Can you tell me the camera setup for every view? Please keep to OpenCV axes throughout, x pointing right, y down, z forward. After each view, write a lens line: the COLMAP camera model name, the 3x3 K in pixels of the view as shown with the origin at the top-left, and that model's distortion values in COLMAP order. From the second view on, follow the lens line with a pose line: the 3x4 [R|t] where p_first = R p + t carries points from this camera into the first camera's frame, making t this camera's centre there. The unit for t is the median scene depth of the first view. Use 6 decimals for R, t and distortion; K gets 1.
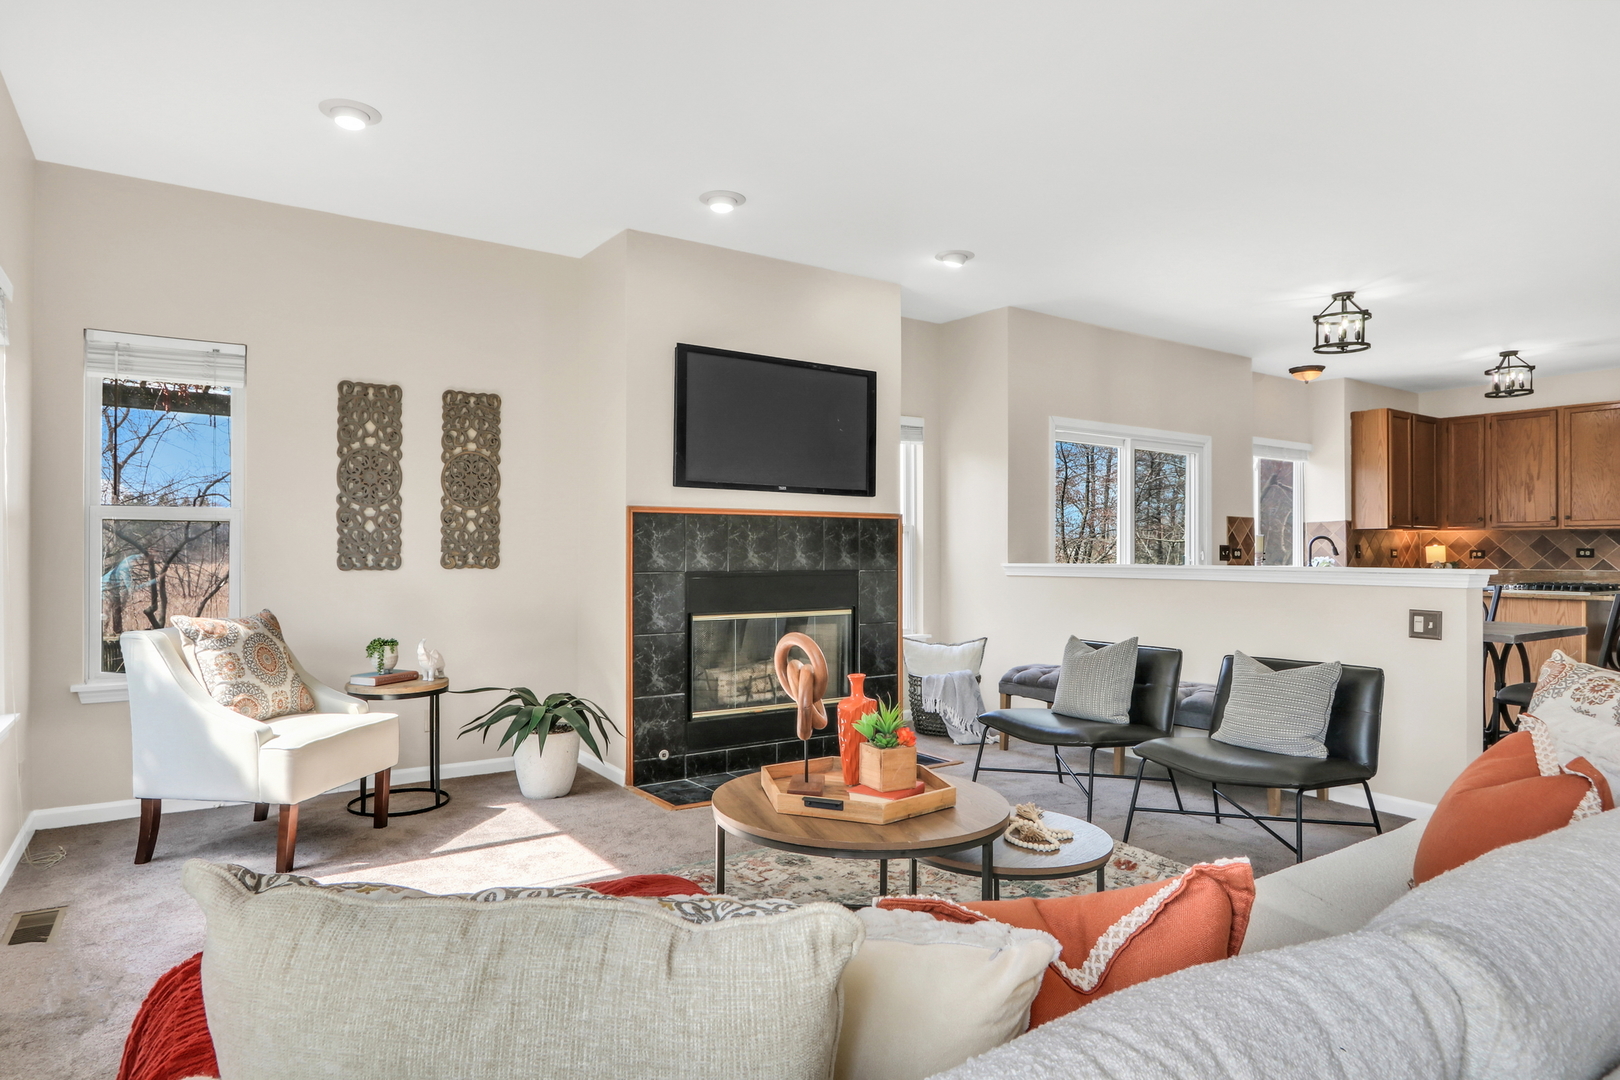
lens RADIAL K [[945.2, 0, 782.0], [0, 945.2, 547.9], [0, 0, 1]] dist [0.002940, 0.000687]
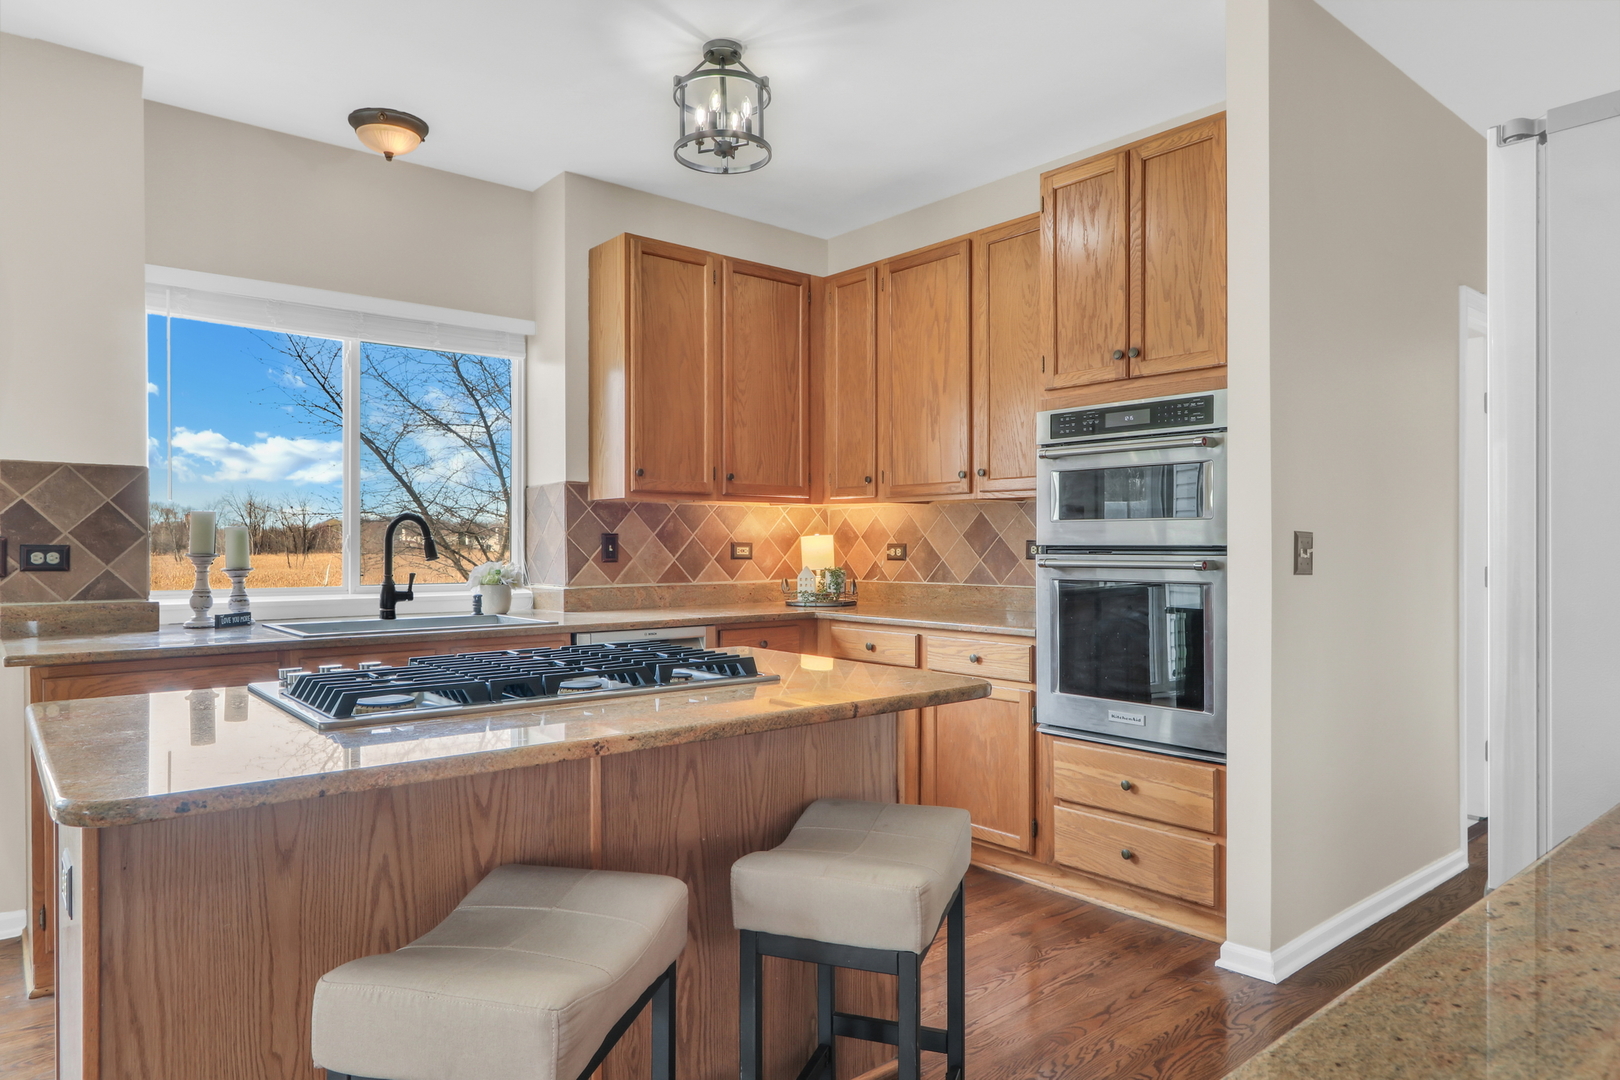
lens RADIAL K [[996.2, 0, 793.7], [0, 996.2, 543.9], [0, 0, 1]] dist [-0.019141, 0.017132]
pose [[0.993368, -0.004134, 0.114902, 0.980883], [0.003318, 0.999968, 0.007291, -0.002335], [-0.114928, -0.006861, 0.993350, 0.765888]]
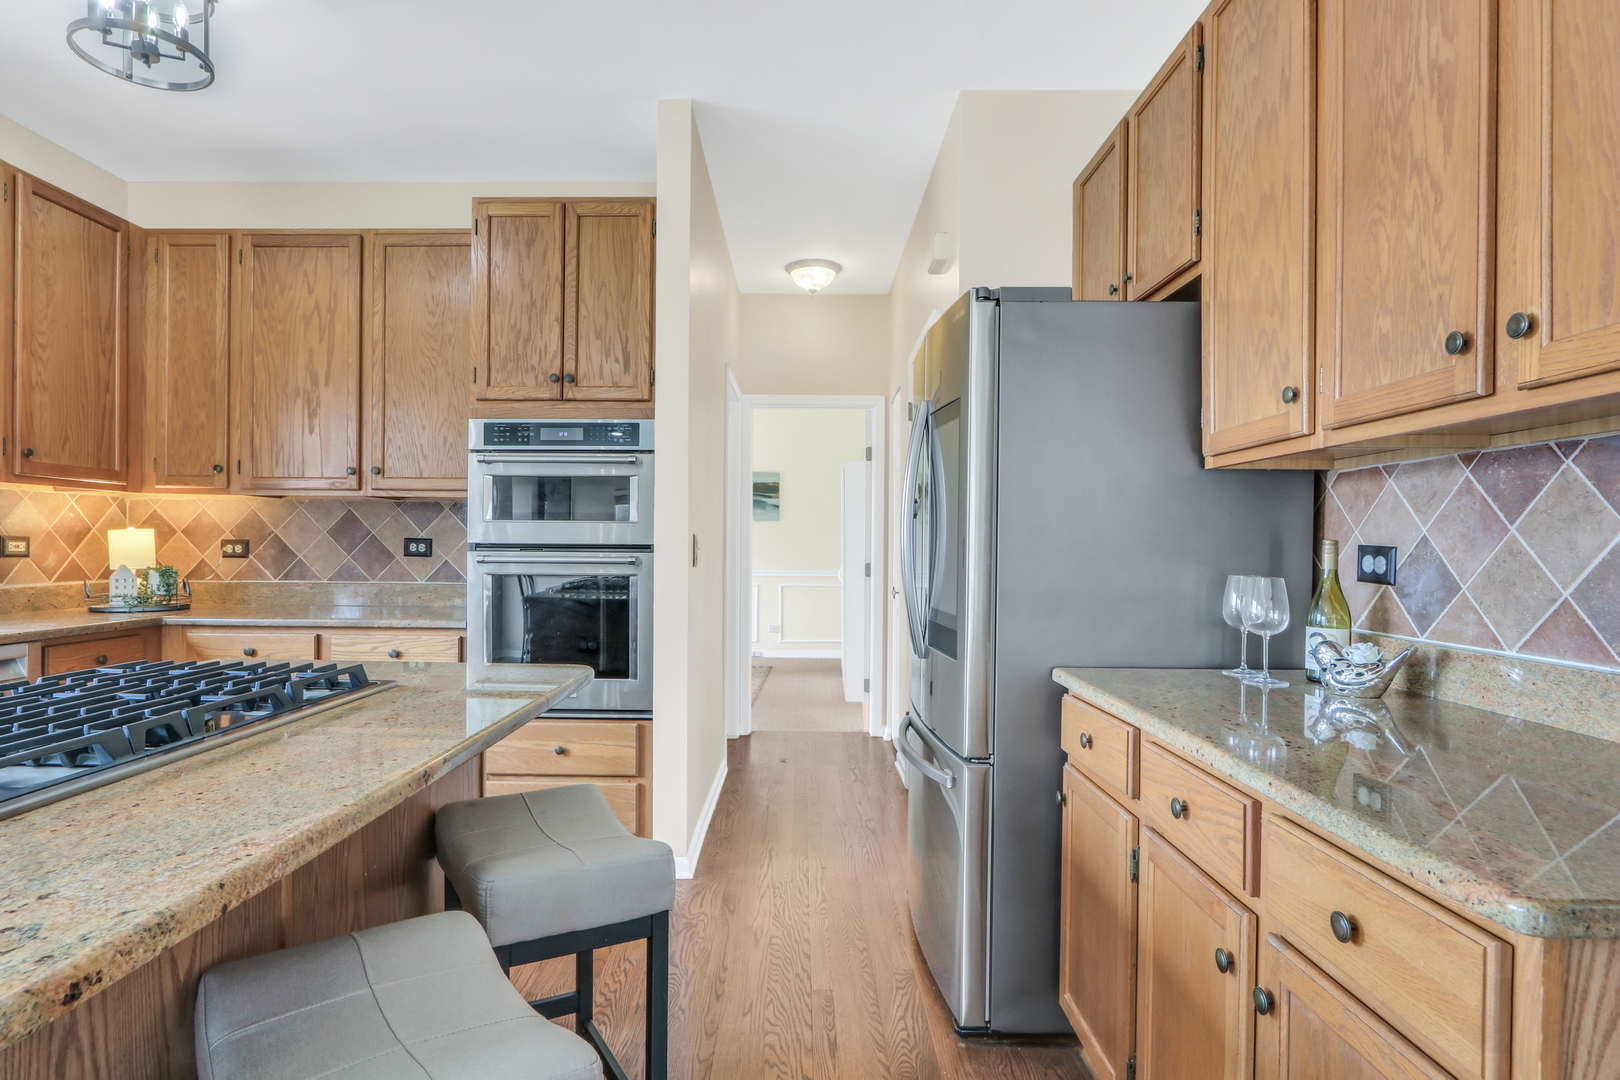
lens RADIAL K [[869.0, 0, 792.8], [0, 869.0, 551.3], [0, 0, 1]] dist [-0.012358, 0.000377]
pose [[0.560445, -0.003054, 0.828186, 0.851423], [-0.011762, 0.999863, 0.011647, -0.000222], [-0.828108, -0.016269, 0.560332, 0.854183]]
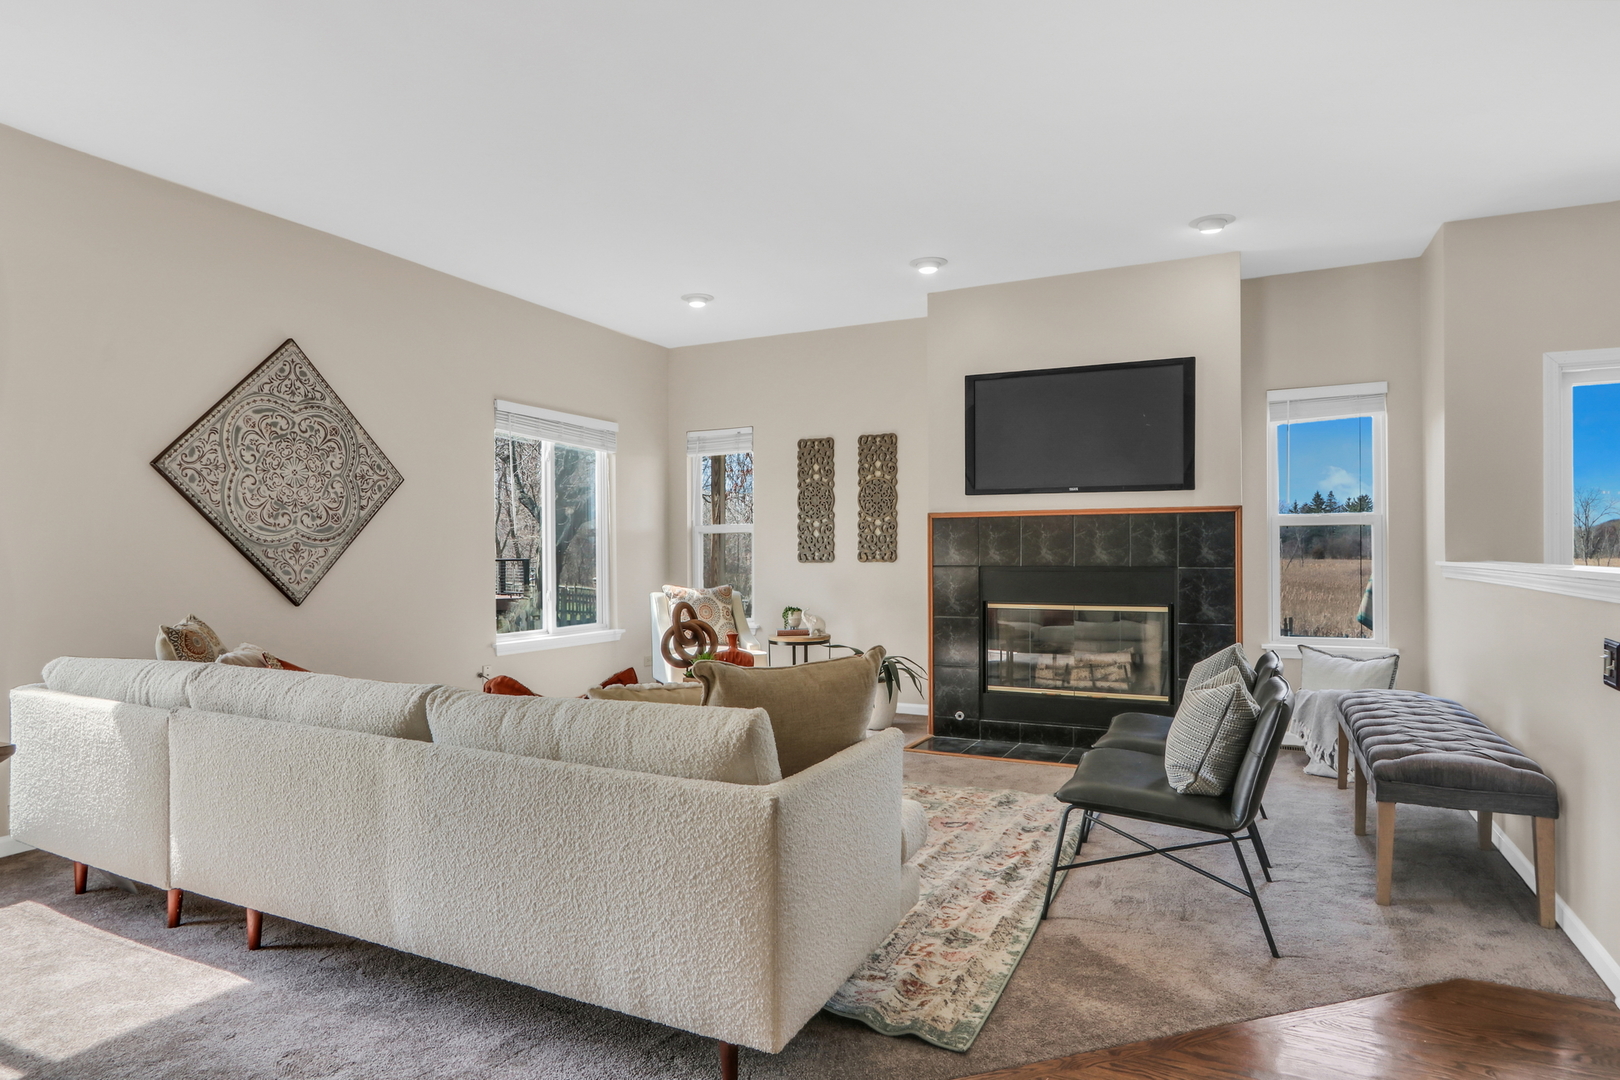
lens RADIAL K [[945.2, 0, 807.0], [0, 945.2, 545.9], [0, 0, 1]] dist [0.002940, 0.000687]
pose [[0.511236, -0.007411, -0.859409, 0.703834], [0.009913, 0.999947, -0.002725, 0.001062], [0.859383, -0.007126, 0.511282, 0.177971]]
